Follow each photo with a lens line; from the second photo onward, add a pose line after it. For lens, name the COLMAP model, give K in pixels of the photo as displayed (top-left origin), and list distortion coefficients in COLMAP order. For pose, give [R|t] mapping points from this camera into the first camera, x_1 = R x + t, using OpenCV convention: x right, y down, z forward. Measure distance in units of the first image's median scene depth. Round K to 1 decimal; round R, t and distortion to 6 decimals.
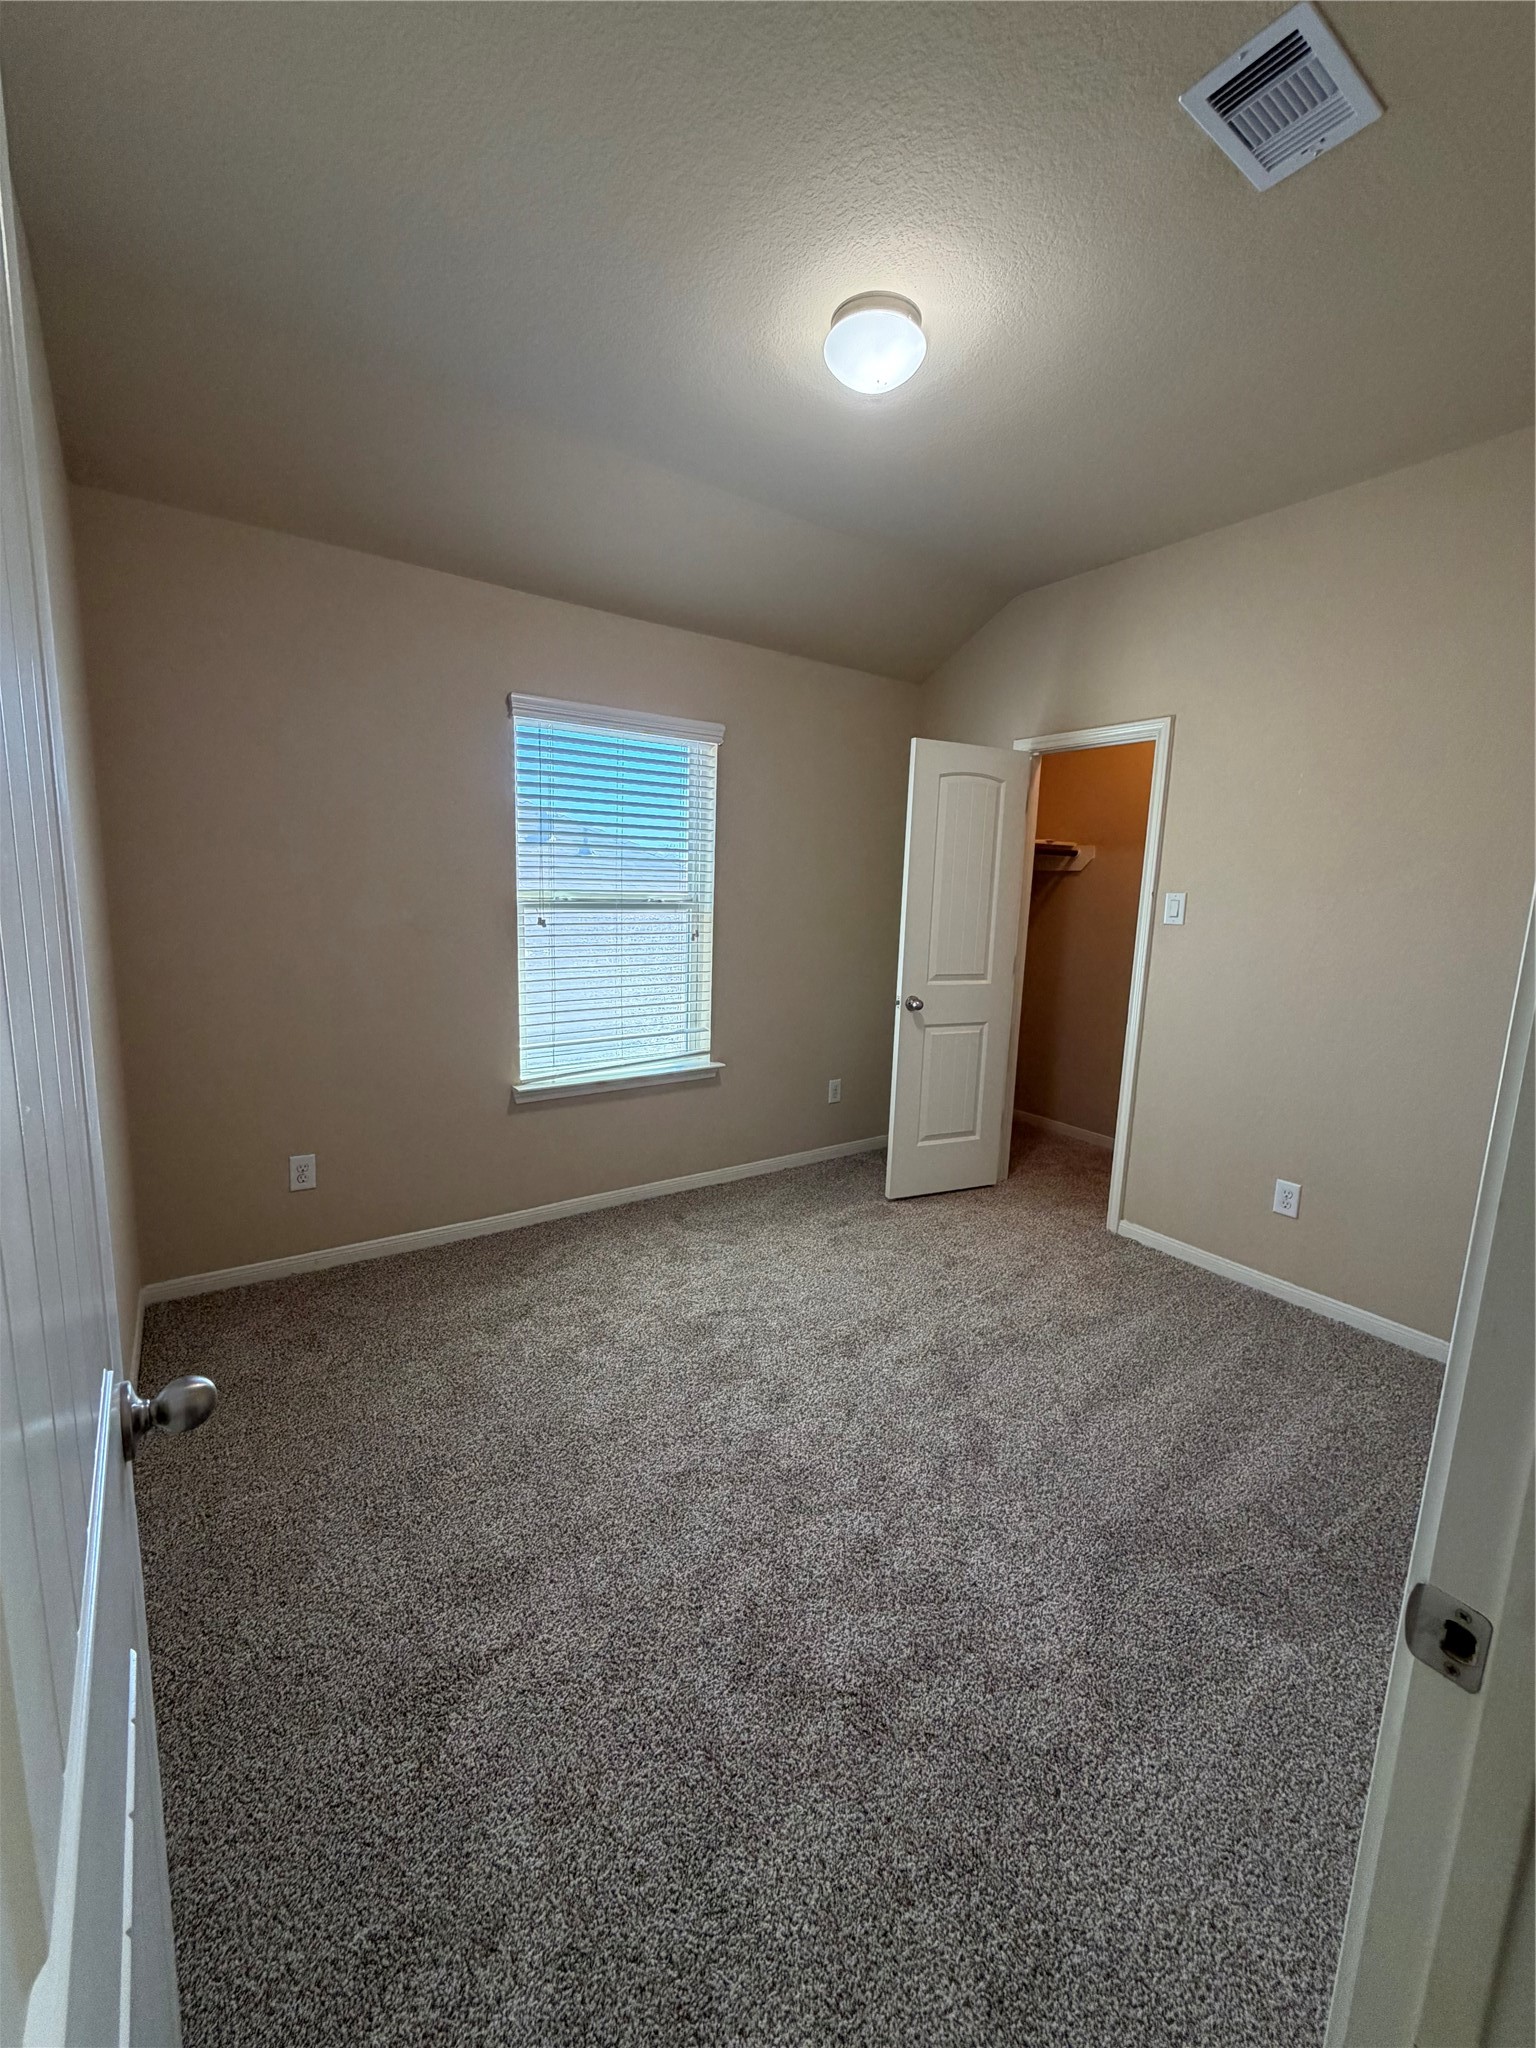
lens RADIAL K [[824.6, 0, 762.8], [0, 824.6, 1023.1], [0, 0, 1]] dist [0.000492, 0.000685]
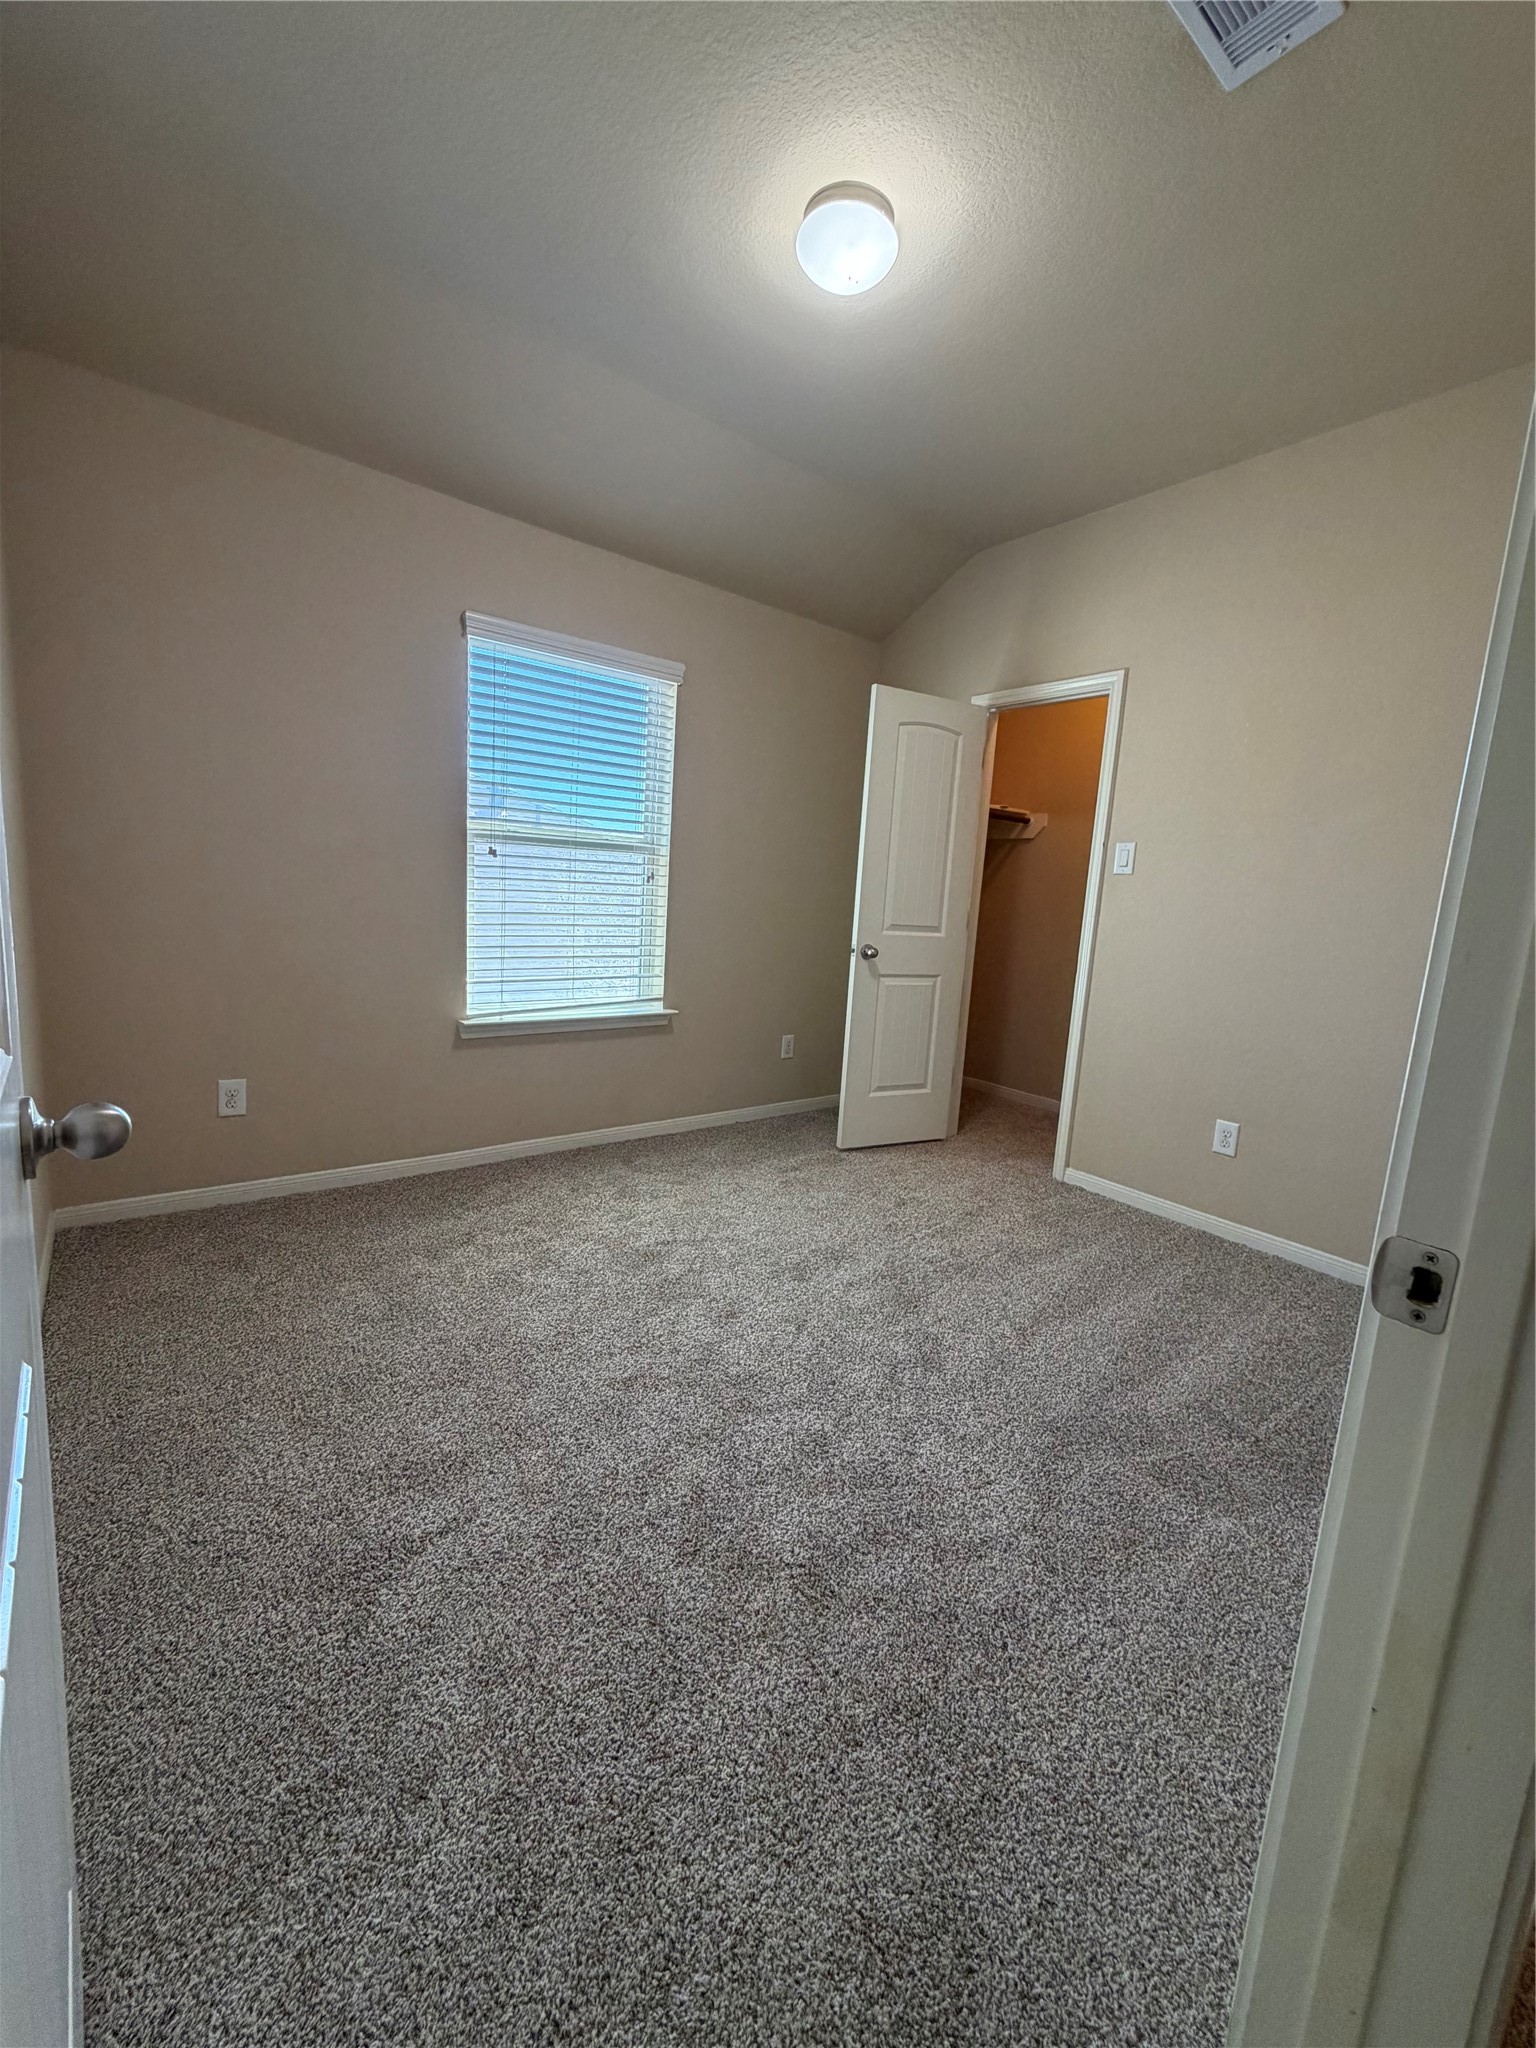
lens RADIAL K [[824.6, 0, 763.9], [0, 824.6, 1022.4], [0, 0, 1]] dist [0.000492, 0.000685]
pose [[0.997933, 0.020449, 0.060924, -0.007086], [-0.020237, 0.999787, -0.004080, 0.145815], [-0.060995, 0.002839, 0.998134, 0.017099]]
